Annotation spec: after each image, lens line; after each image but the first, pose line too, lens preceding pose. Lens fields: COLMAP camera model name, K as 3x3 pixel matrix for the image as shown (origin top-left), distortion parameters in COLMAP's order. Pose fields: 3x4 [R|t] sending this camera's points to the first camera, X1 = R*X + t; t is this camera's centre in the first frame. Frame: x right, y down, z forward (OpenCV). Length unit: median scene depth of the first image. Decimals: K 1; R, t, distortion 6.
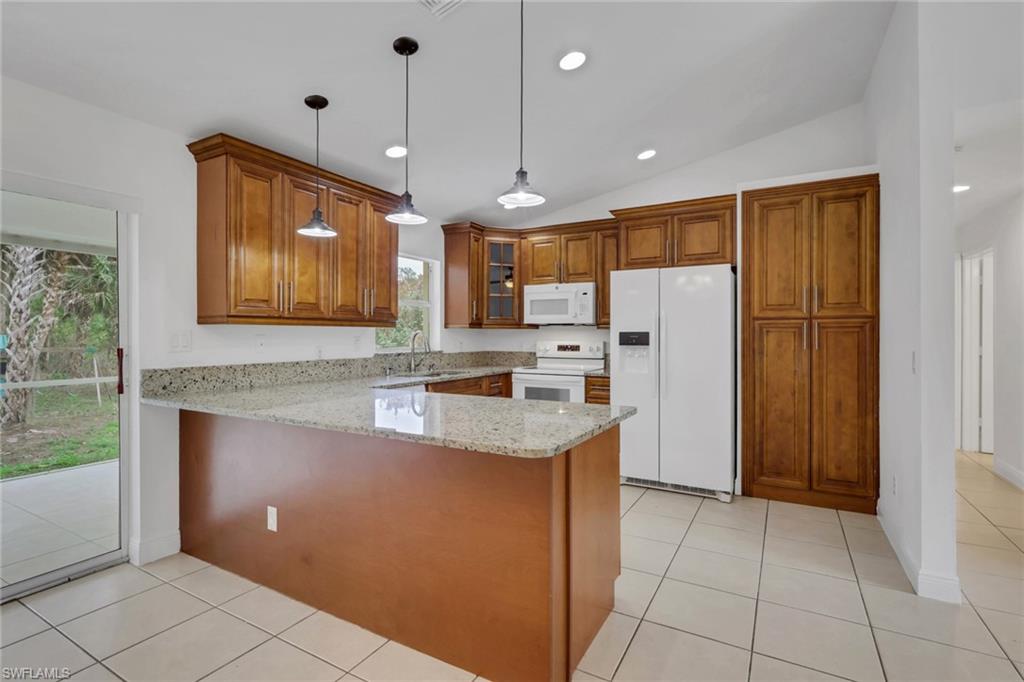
lens RADIAL K [[483.5, 0, 511.9], [0, 483.5, 335.4], [0, 0, 1]] dist [0.000722, 0.001249]
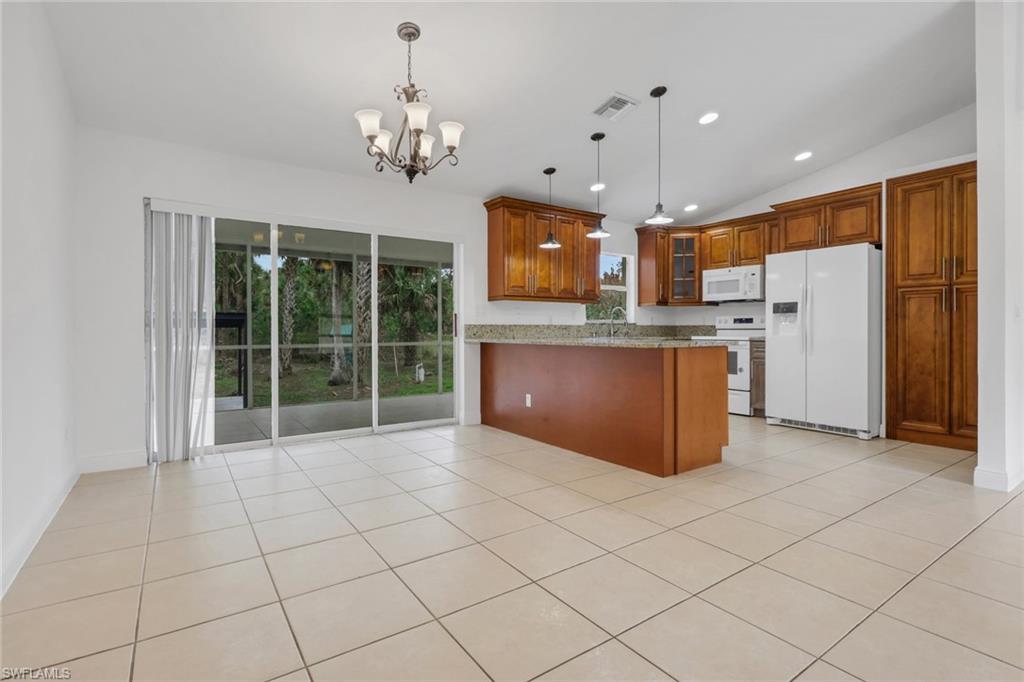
lens RADIAL K [[493.8, 0, 508.8], [0, 493.8, 331.9], [0, 0, 1]] dist [0.001622, 0.000325]
pose [[0.899684, -0.001159, -0.436541, 0.171703], [0.002032, 0.999997, 0.001533, 0.067656], [0.436537, -0.002267, 0.899683, -0.476675]]
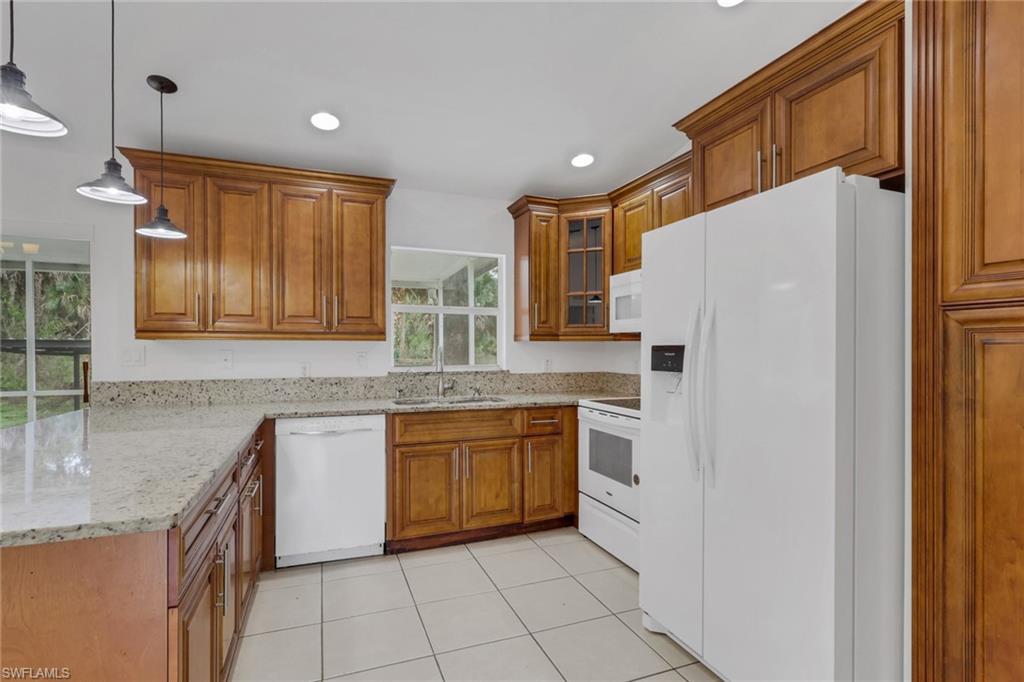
lens RADIAL K [[500.0, 0, 514.9], [0, 500.0, 347.4], [0, 0, 1]] dist [-0.006758, 0.001823]
pose [[0.776281, -0.001047, -0.630386, 0.470908], [-0.001174, 0.999994, -0.003107, -0.003007], [0.630386, 0.003152, 0.776275, 0.500108]]
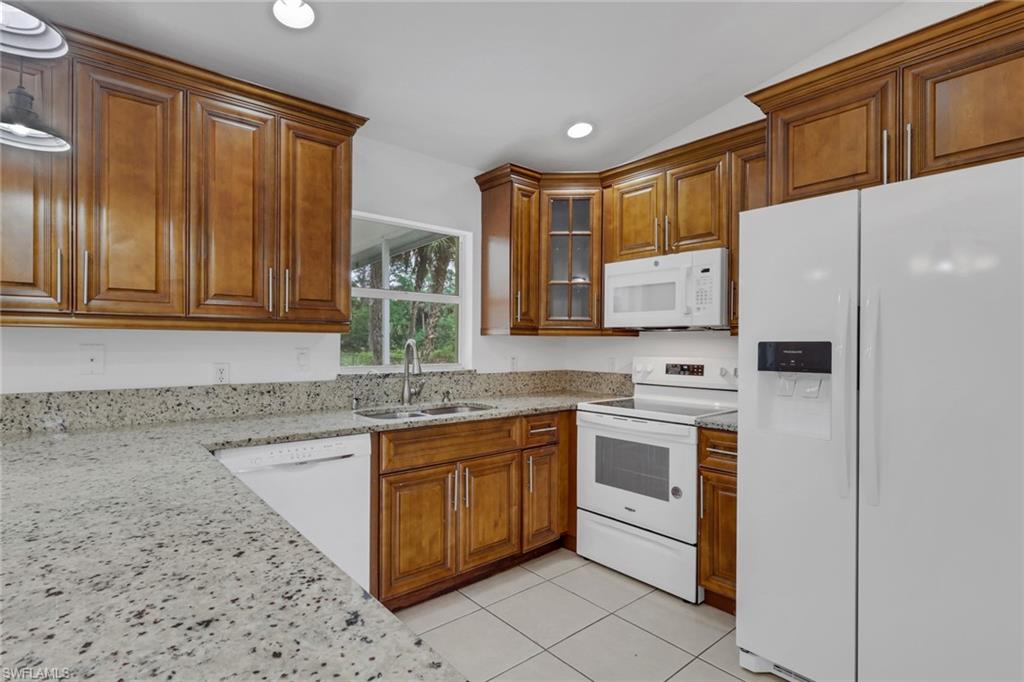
lens RADIAL K [[500.0, 0, 513.3], [0, 500.0, 343.8], [0, 0, 1]] dist [-0.006758, 0.001823]
pose [[0.939988, 0.004340, -0.341179, 0.171615], [-0.005339, 0.999984, -0.001990, -0.002865], [0.341164, 0.003692, 0.939996, 0.496310]]
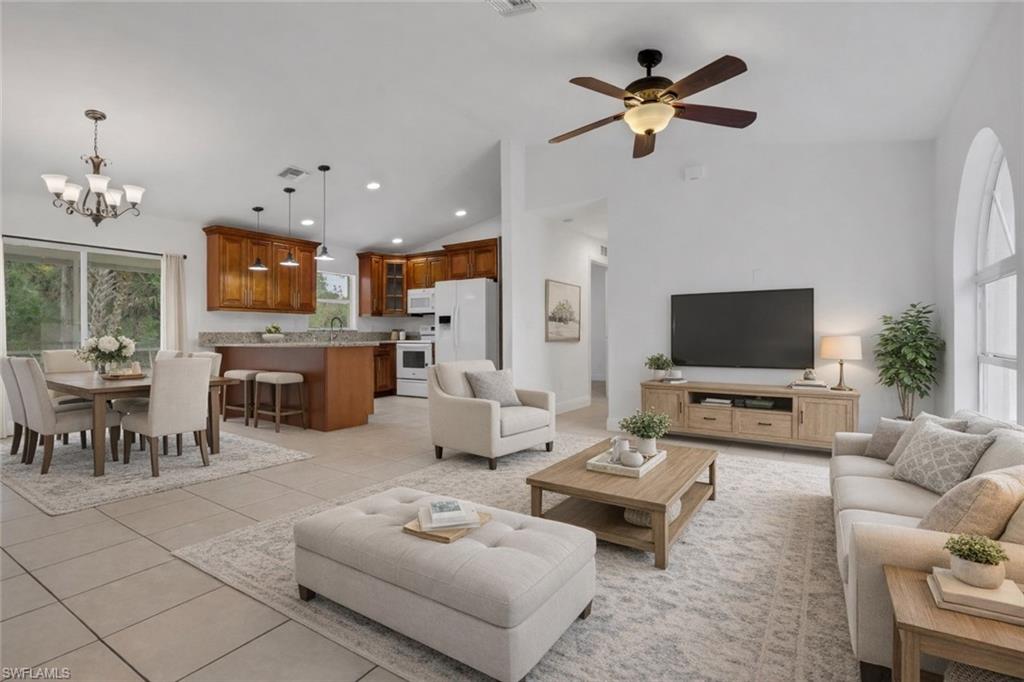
lens RADIAL K [[500.0, 0, 514.2], [0, 500.0, 334.9], [0, 0, 1]] dist [-0.006758, 0.001823]
pose [[0.997544, -0.004446, -0.069896, 0.651371], [0.004144, 0.999981, -0.004465, 0.074242], [0.069915, 0.004164, 0.997544, -0.838748]]
